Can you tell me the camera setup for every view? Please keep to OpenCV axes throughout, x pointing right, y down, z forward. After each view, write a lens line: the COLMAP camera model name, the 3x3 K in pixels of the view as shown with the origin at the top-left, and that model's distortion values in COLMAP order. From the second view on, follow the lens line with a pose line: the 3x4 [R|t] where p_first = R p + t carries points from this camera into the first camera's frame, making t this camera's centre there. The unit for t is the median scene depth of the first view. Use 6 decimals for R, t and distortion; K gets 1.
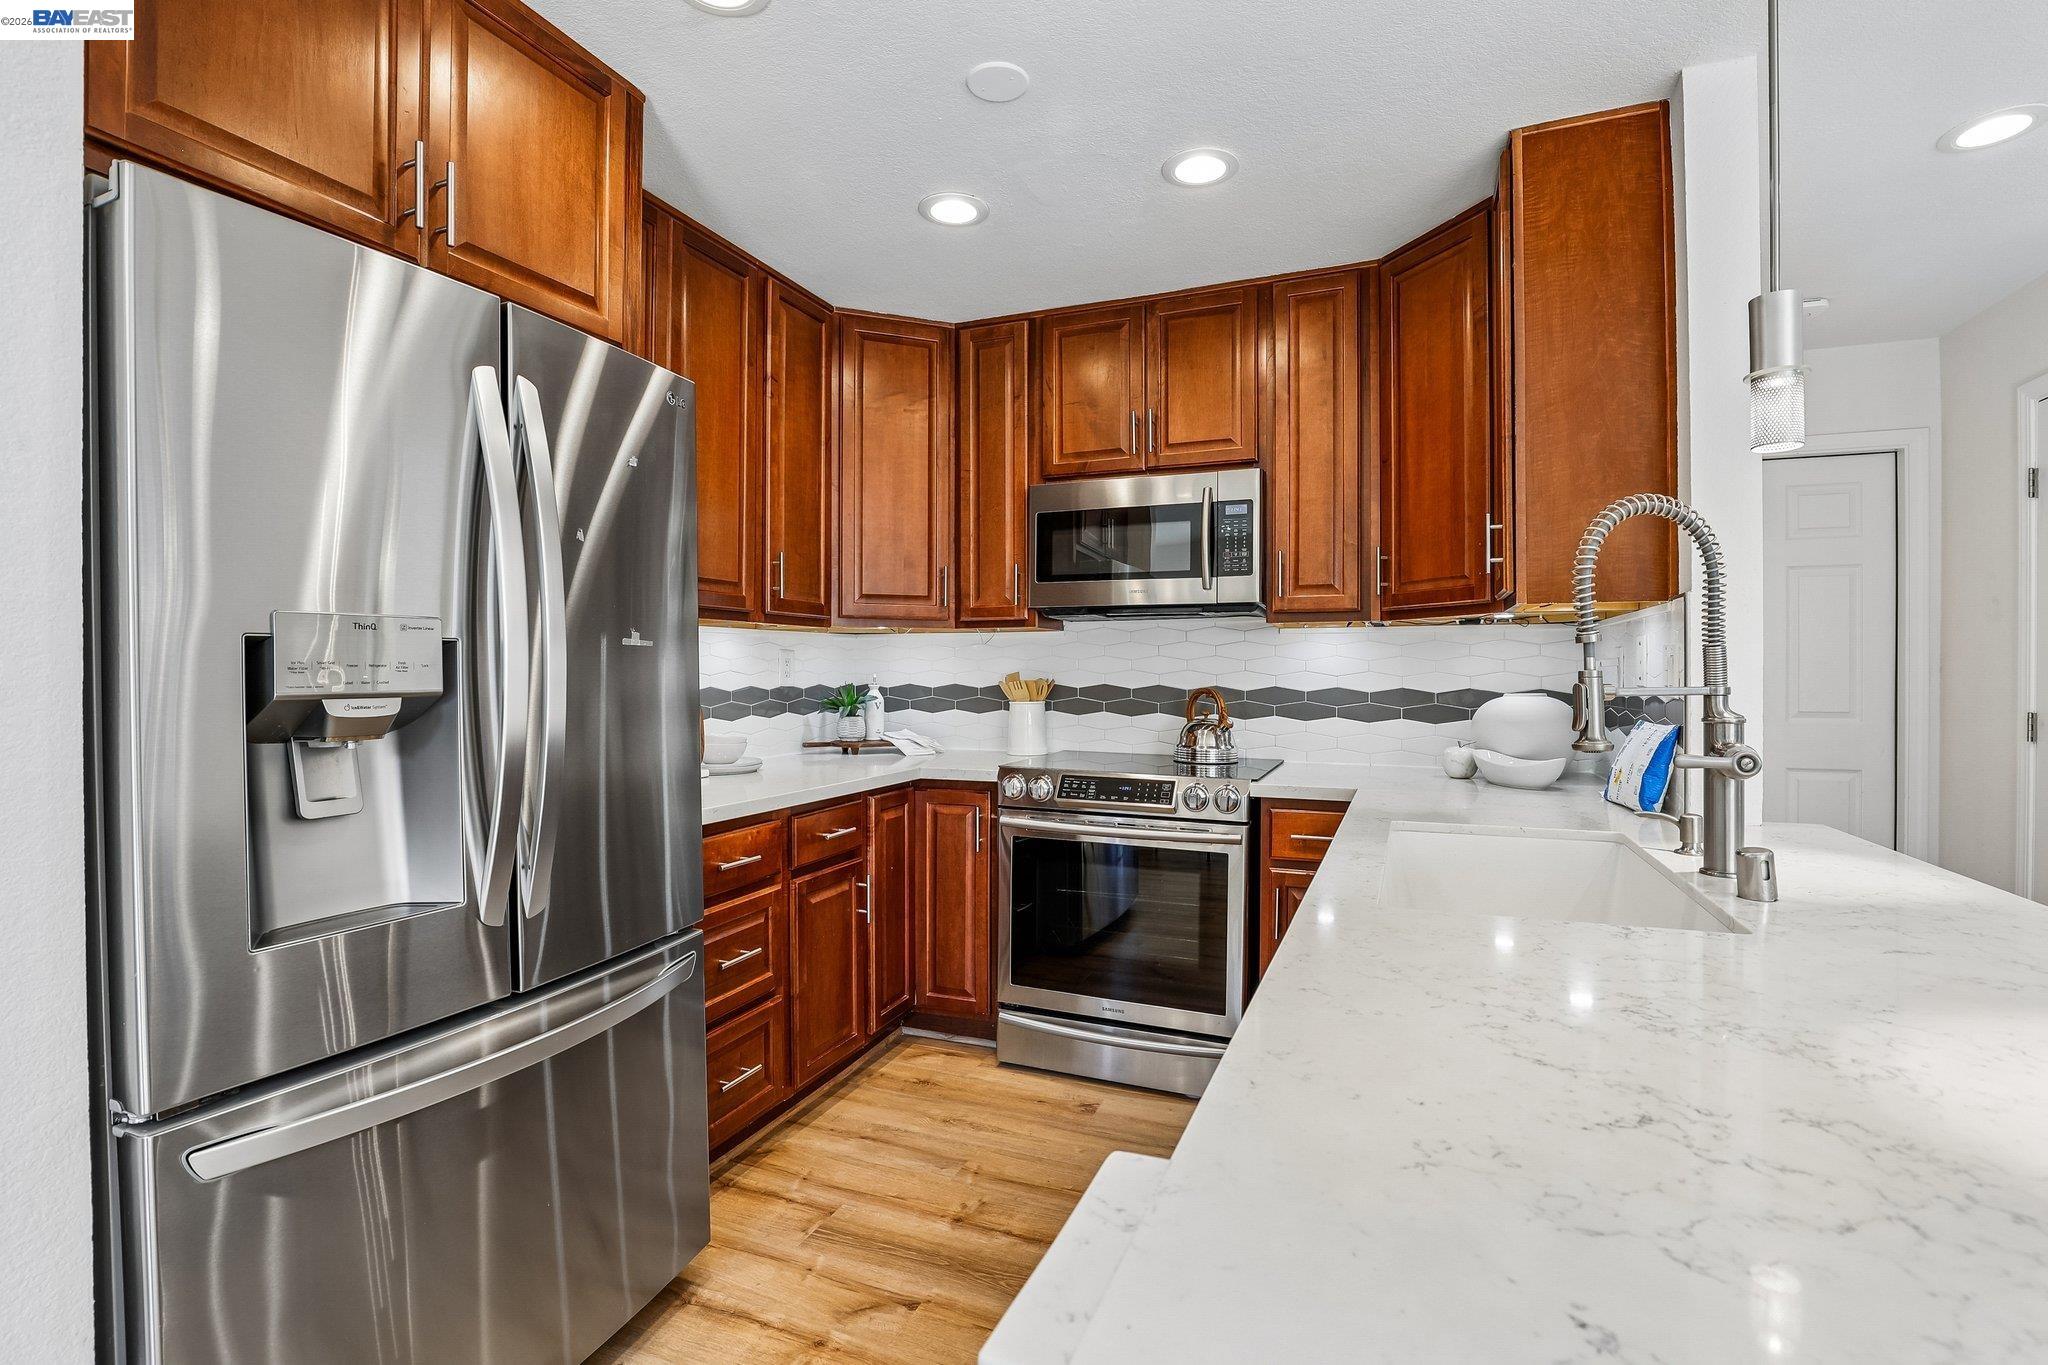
lens RADIAL K [[941.6, 0, 1026.8], [0, 941.6, 678.0], [0, 0, 1]] dist [-0.036976, 0.008687]
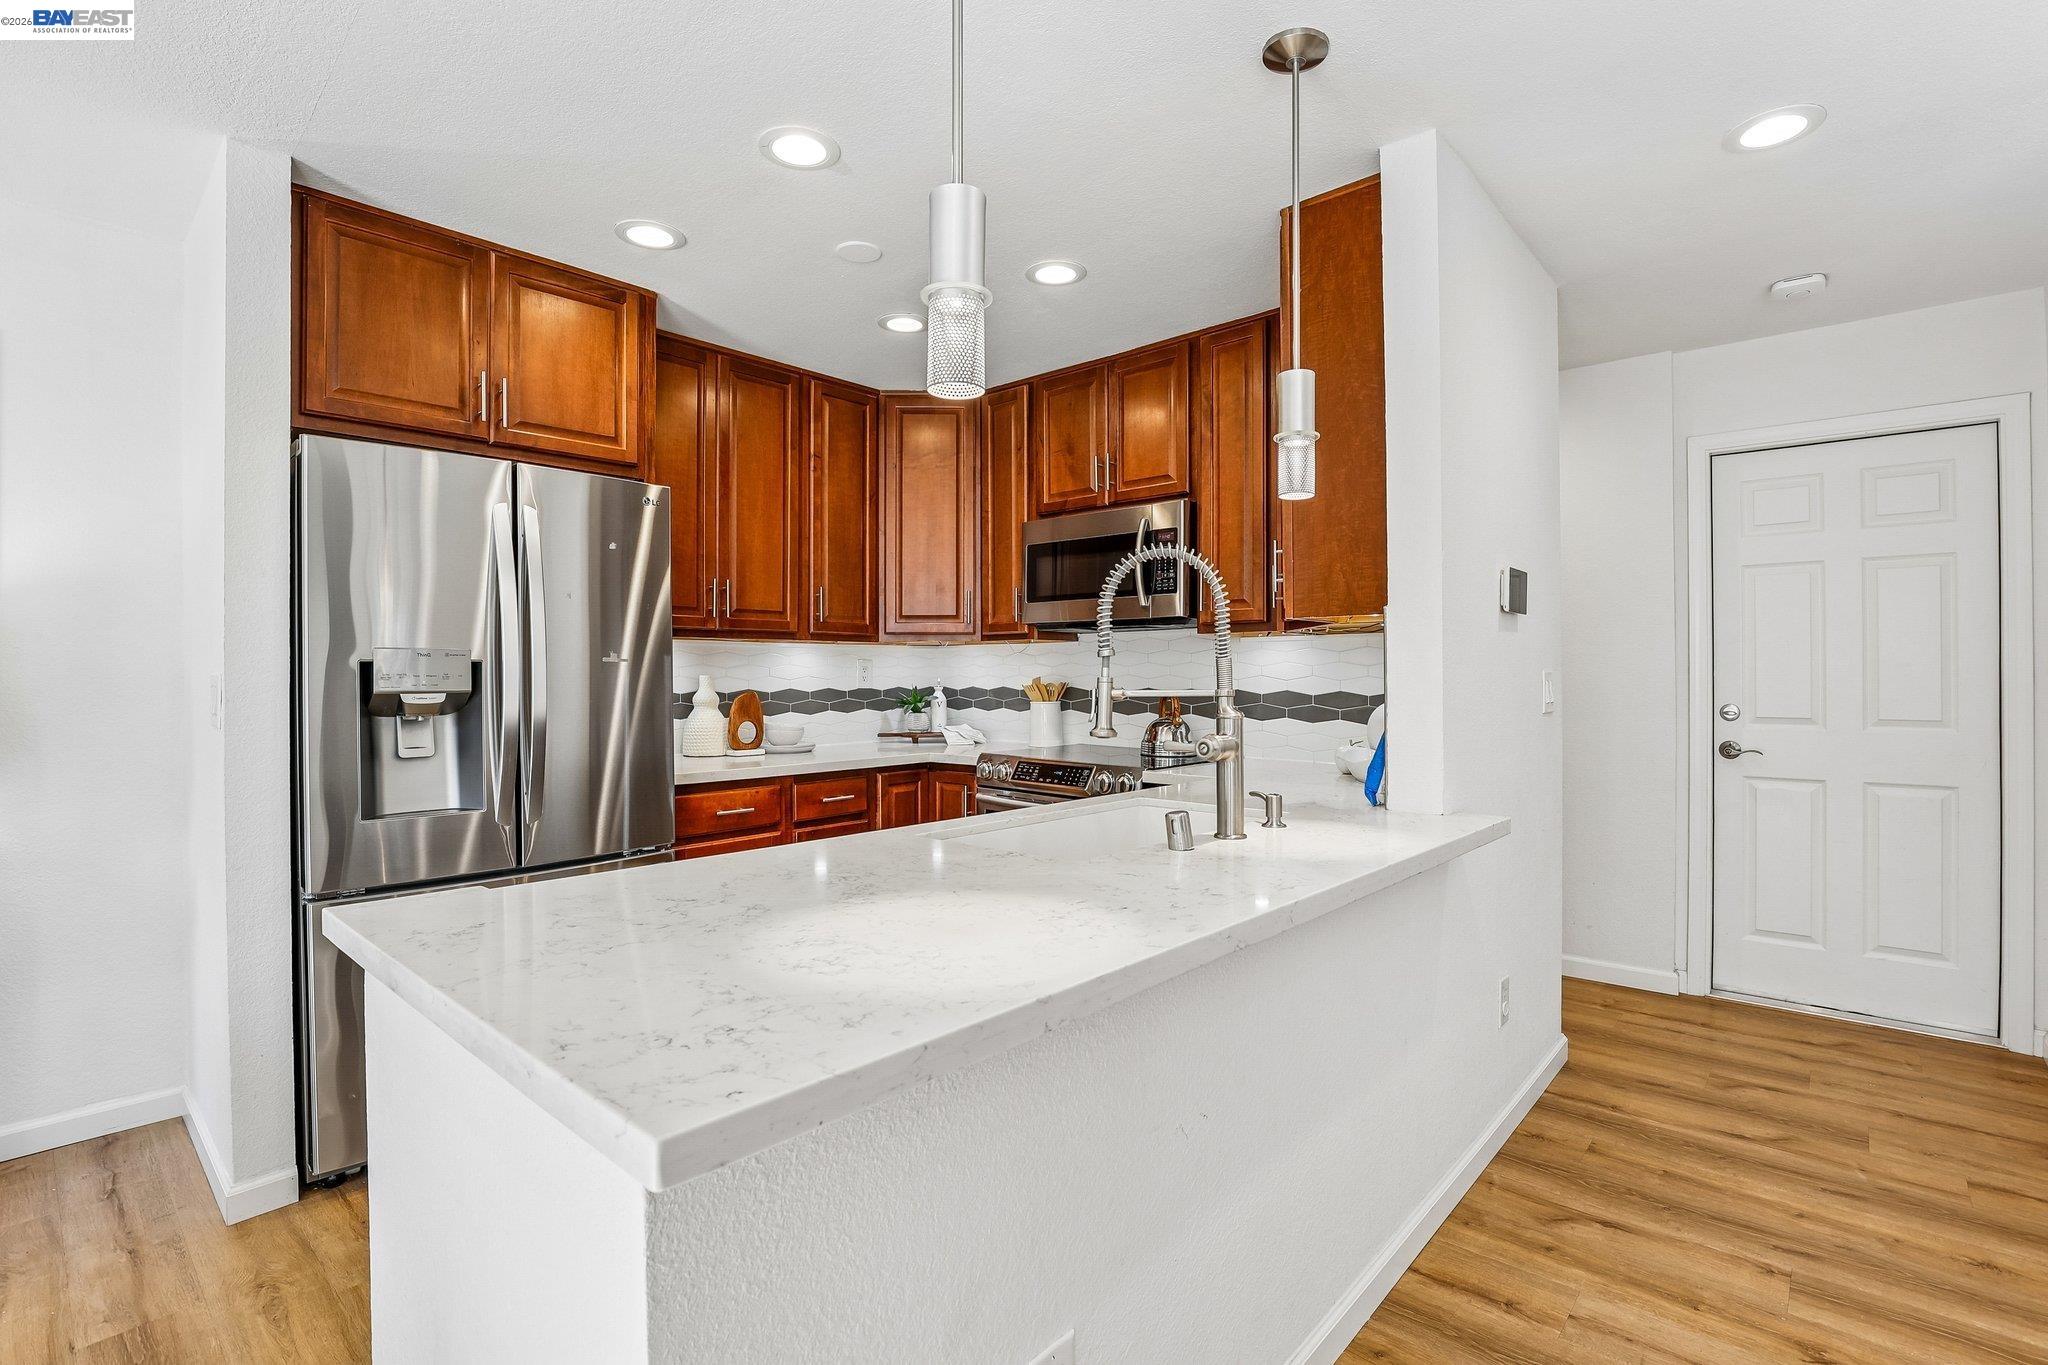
lens RADIAL K [[941.6, 0, 1026.8], [0, 941.6, 678.0], [0, 0, 1]] dist [-0.036976, 0.008687]
pose [[0.942861, -0.001154, -0.333183, 0.416473], [0.000137, 0.999995, -0.003075, -0.001360], [0.333185, 0.002854, 0.942857, -0.140396]]
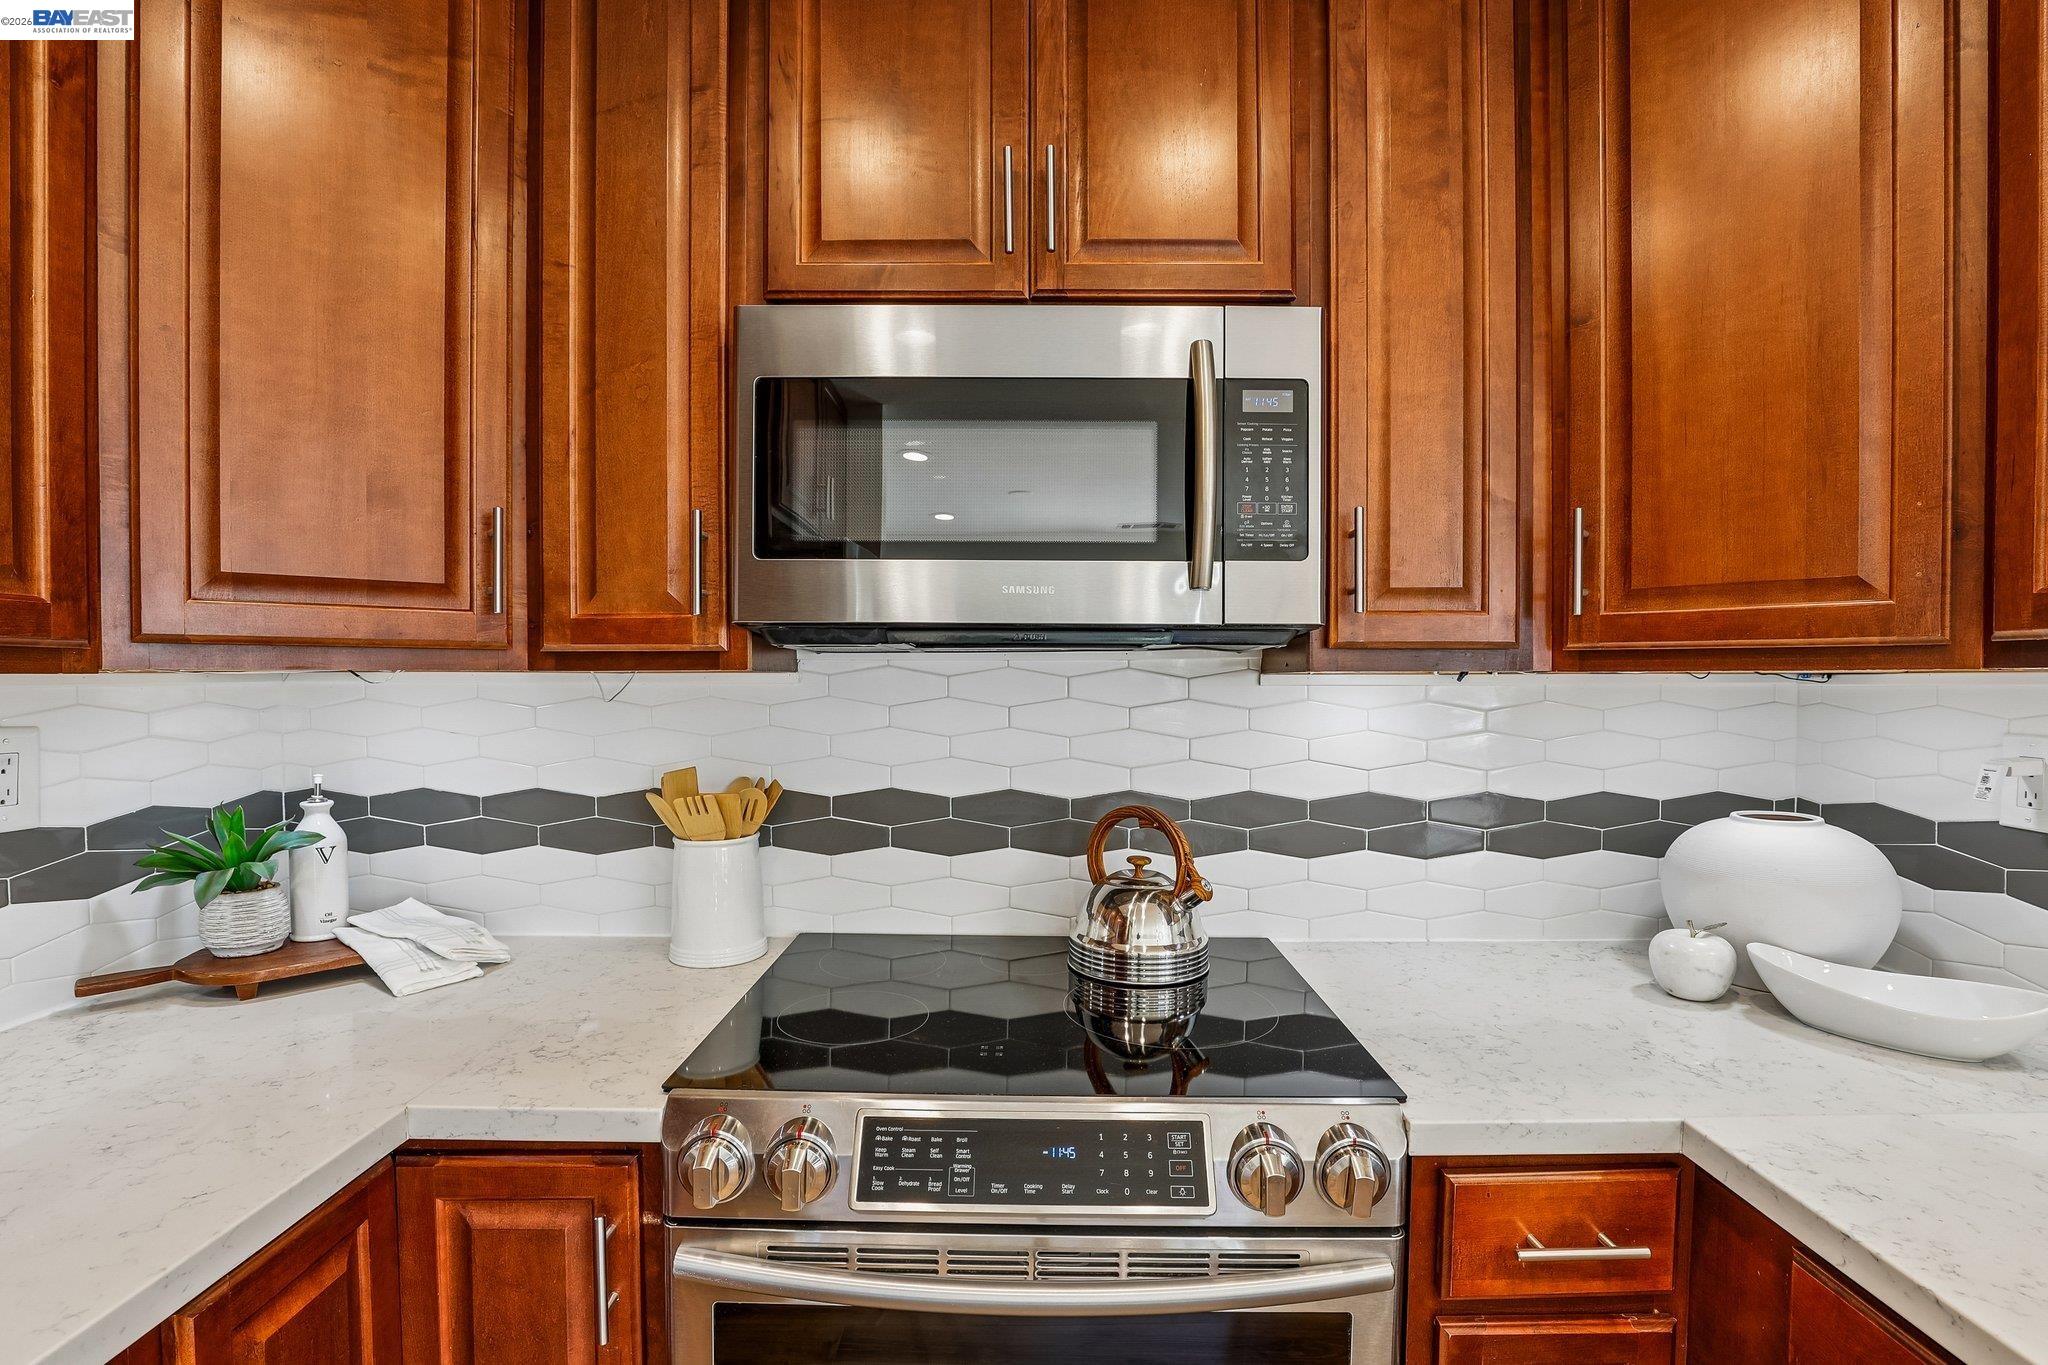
lens RADIAL K [[943.5, 0, 1026.2], [0, 943.5, 696.7], [0, 0, 1]] dist [-0.040365, 0.008692]
pose [[0.928003, -0.008548, 0.372475, -0.030929], [0.002094, 0.999841, 0.017729, -0.051722], [-0.372567, -0.015673, 0.927873, 0.605130]]
